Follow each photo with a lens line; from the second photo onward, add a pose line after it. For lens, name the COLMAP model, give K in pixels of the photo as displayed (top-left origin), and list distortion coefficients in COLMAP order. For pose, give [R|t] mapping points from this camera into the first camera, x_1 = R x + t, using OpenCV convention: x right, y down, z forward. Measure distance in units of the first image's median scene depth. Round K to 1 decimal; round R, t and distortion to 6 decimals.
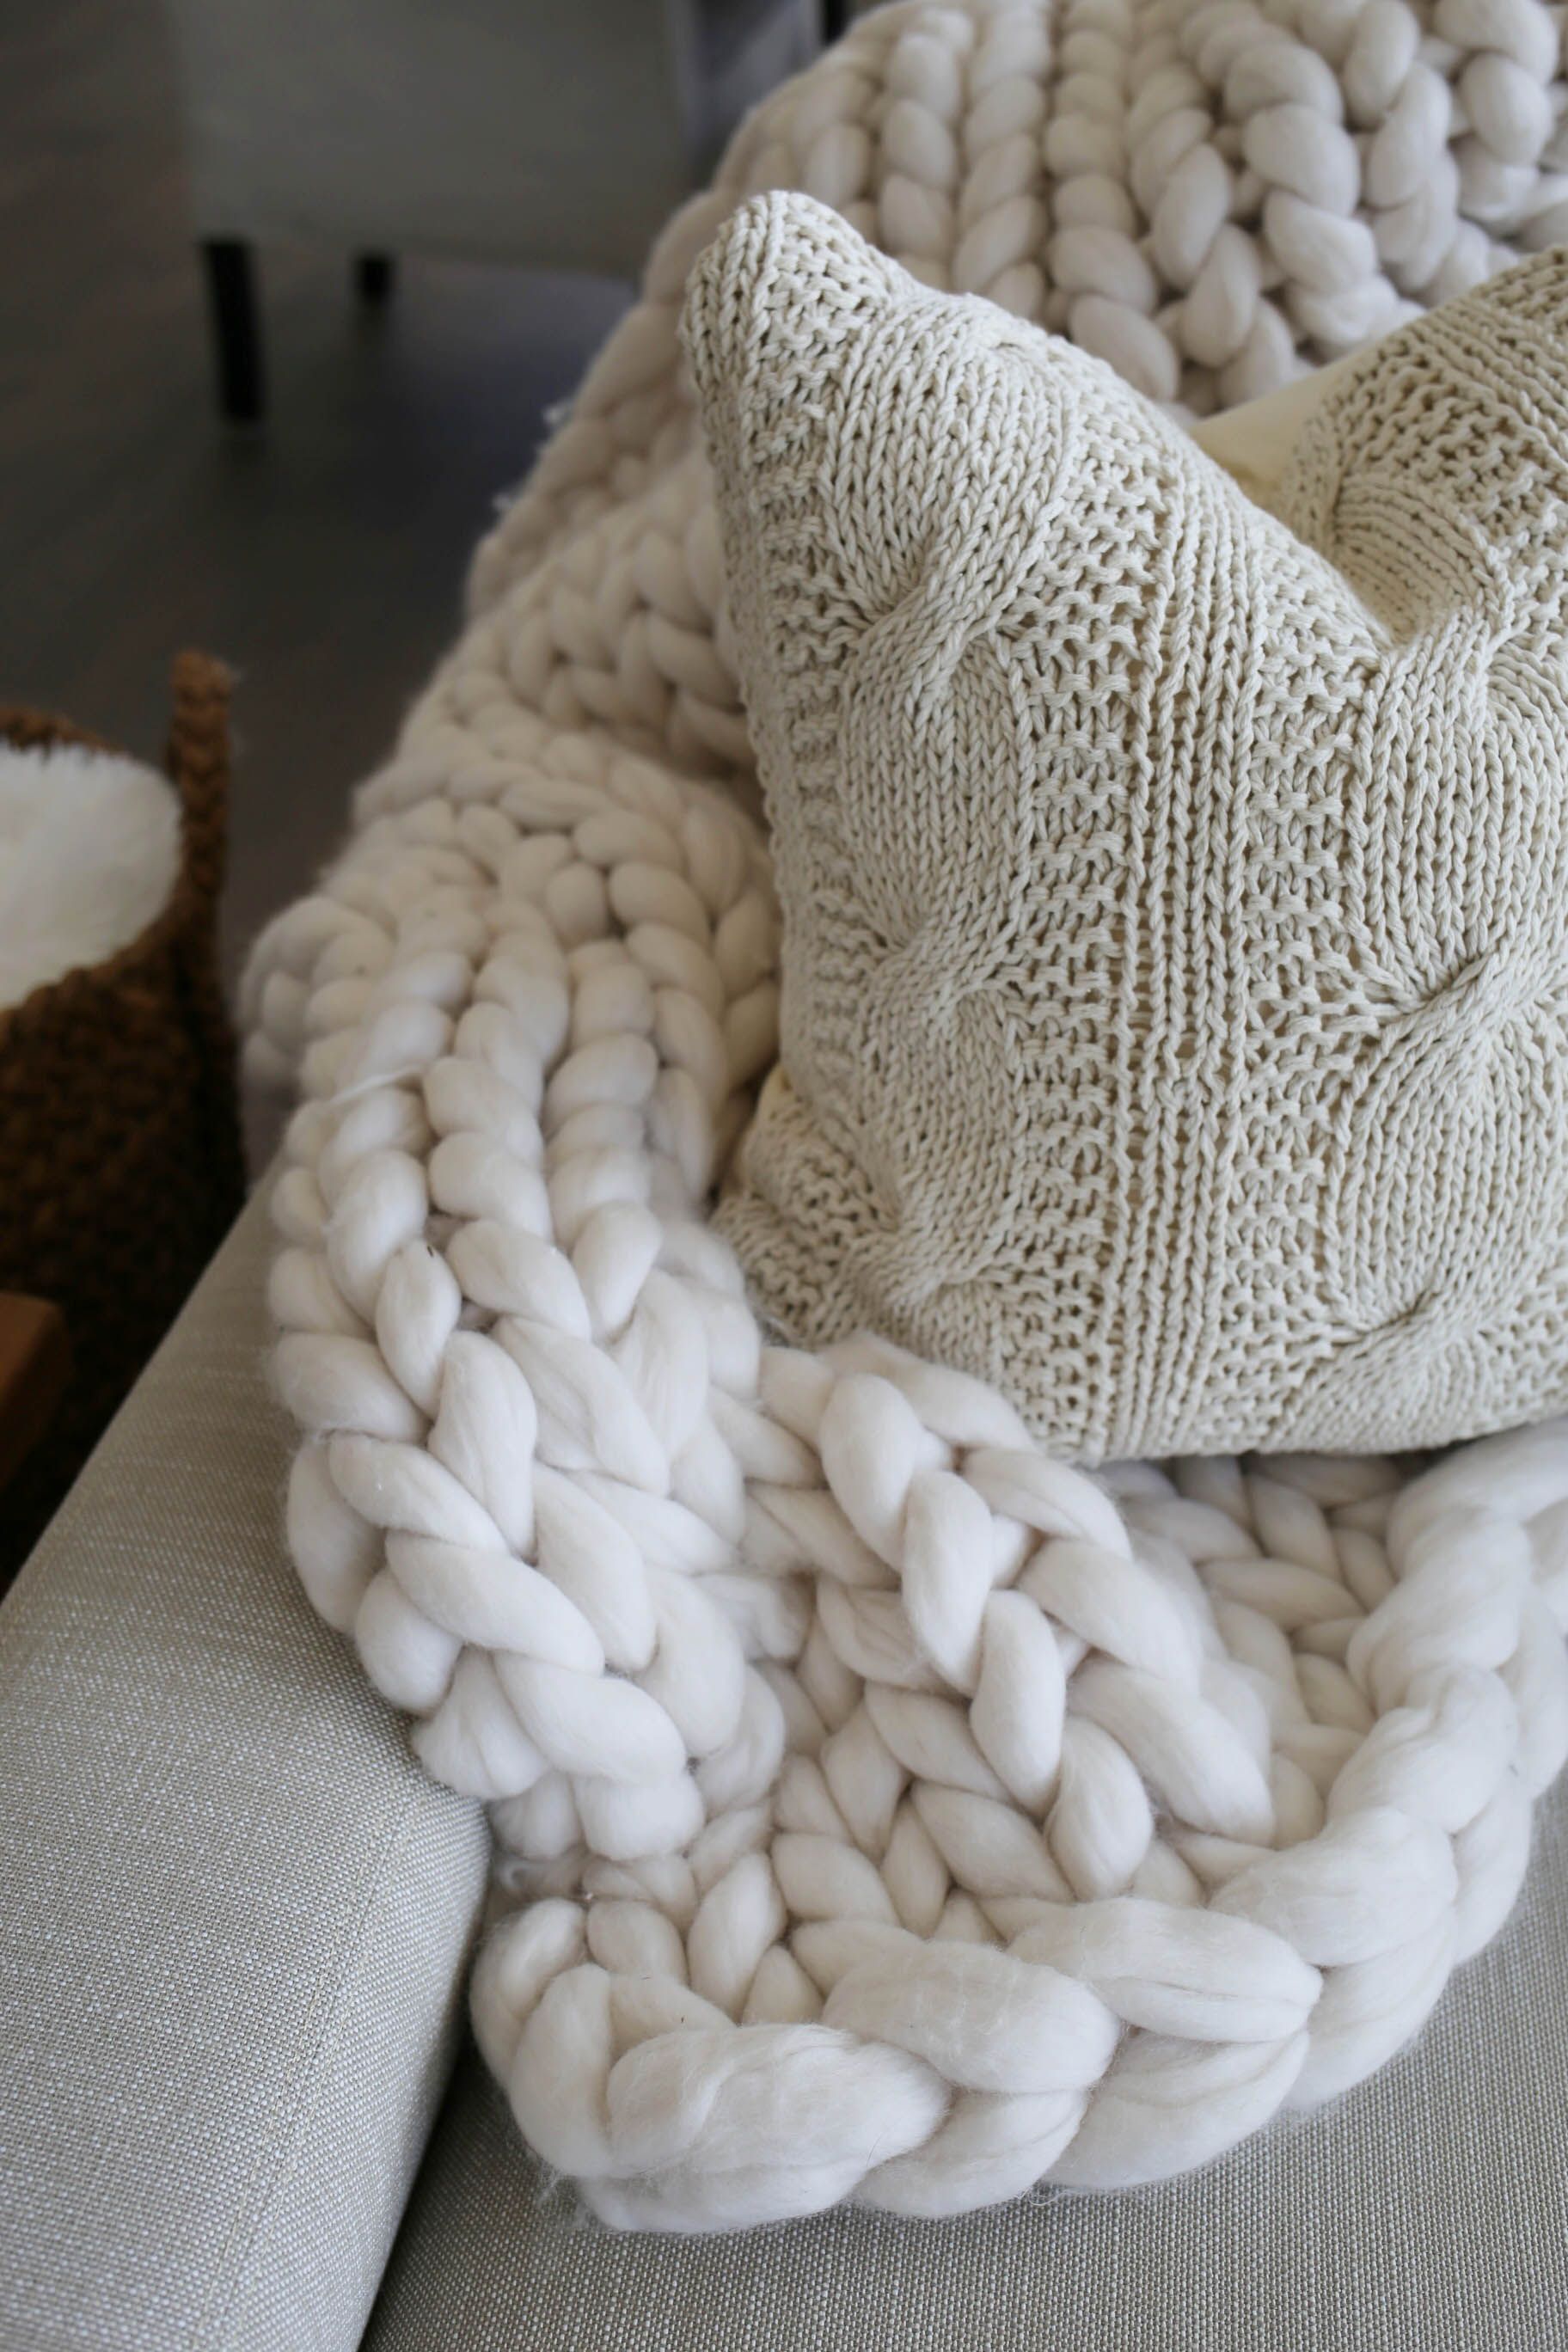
lens RADIAL K [[2337.6, 0, 778.5], [0, 2337.6, 1183.1], [0, 0, 1]] dist [-0.083949, 0.102110]
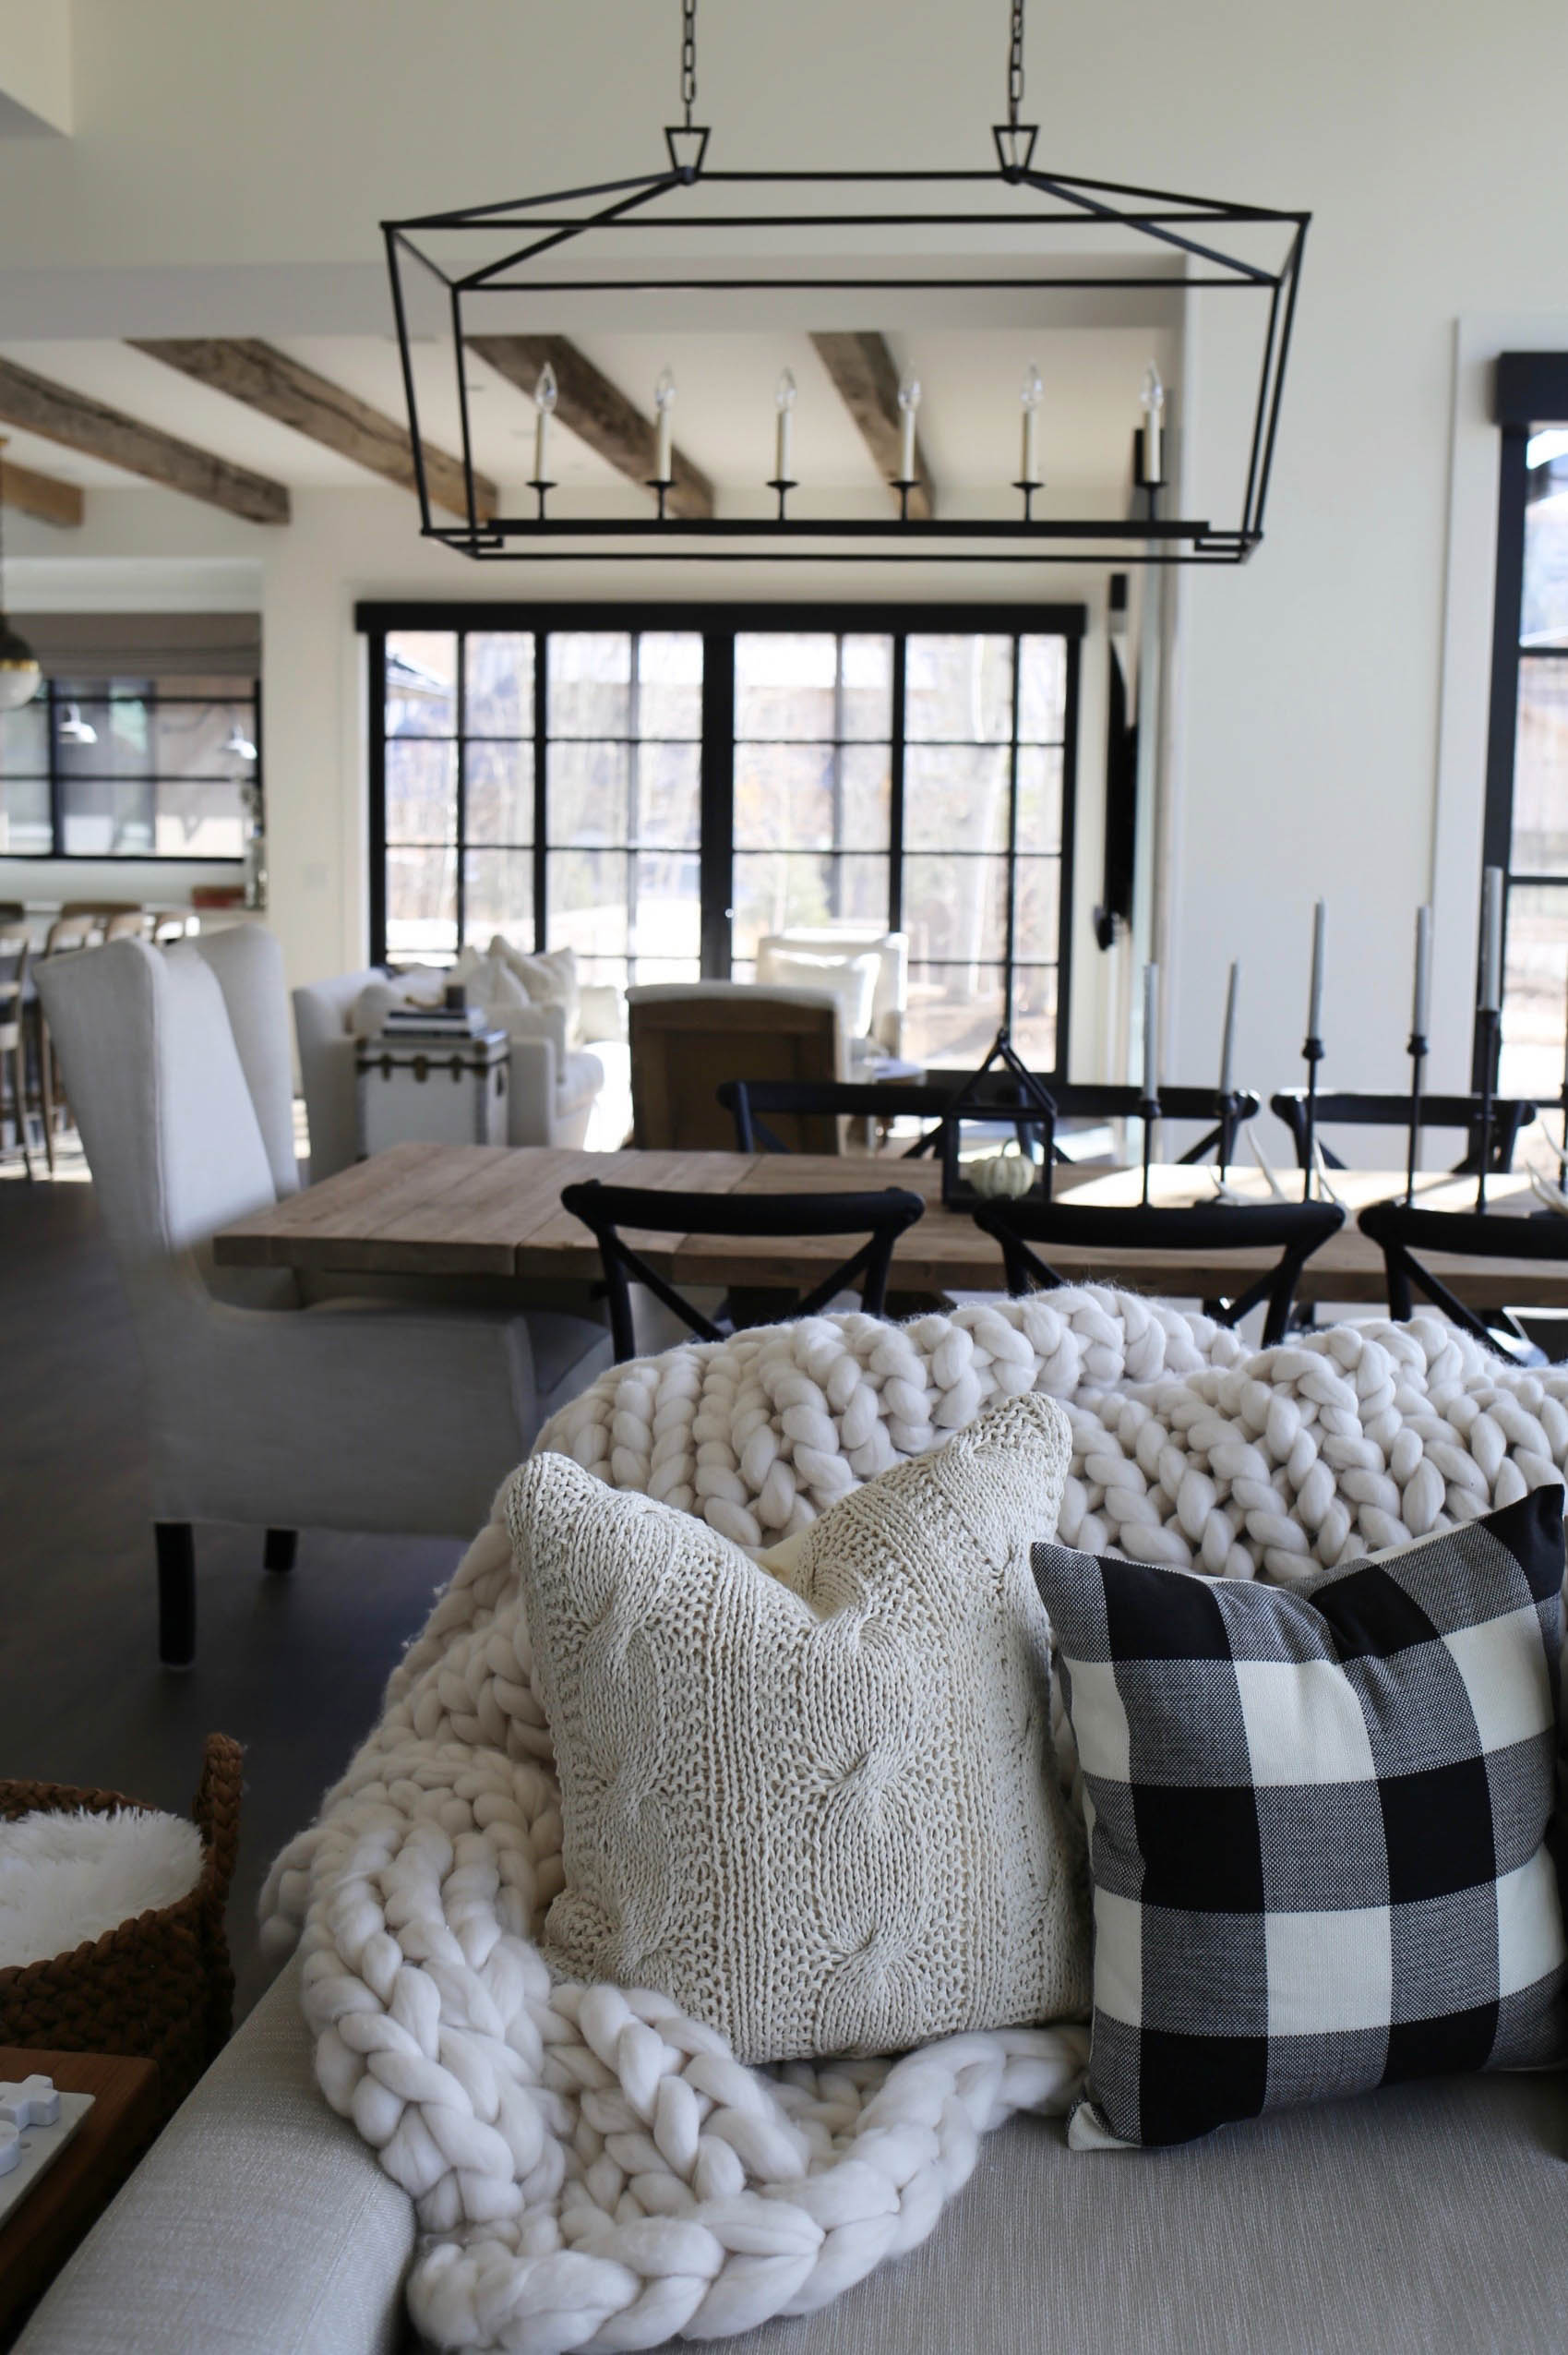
lens RADIAL K [[2340.2, 0, 778.5], [0, 2340.2, 1184.6], [0, 0, 1]] dist [-0.083949, 0.102110]
pose [[0.996812, -0.036648, 0.070869, 0.075339], [0.067567, 0.860132, -0.505577, 0.528483], [-0.042428, 0.508754, 0.859866, -1.135305]]
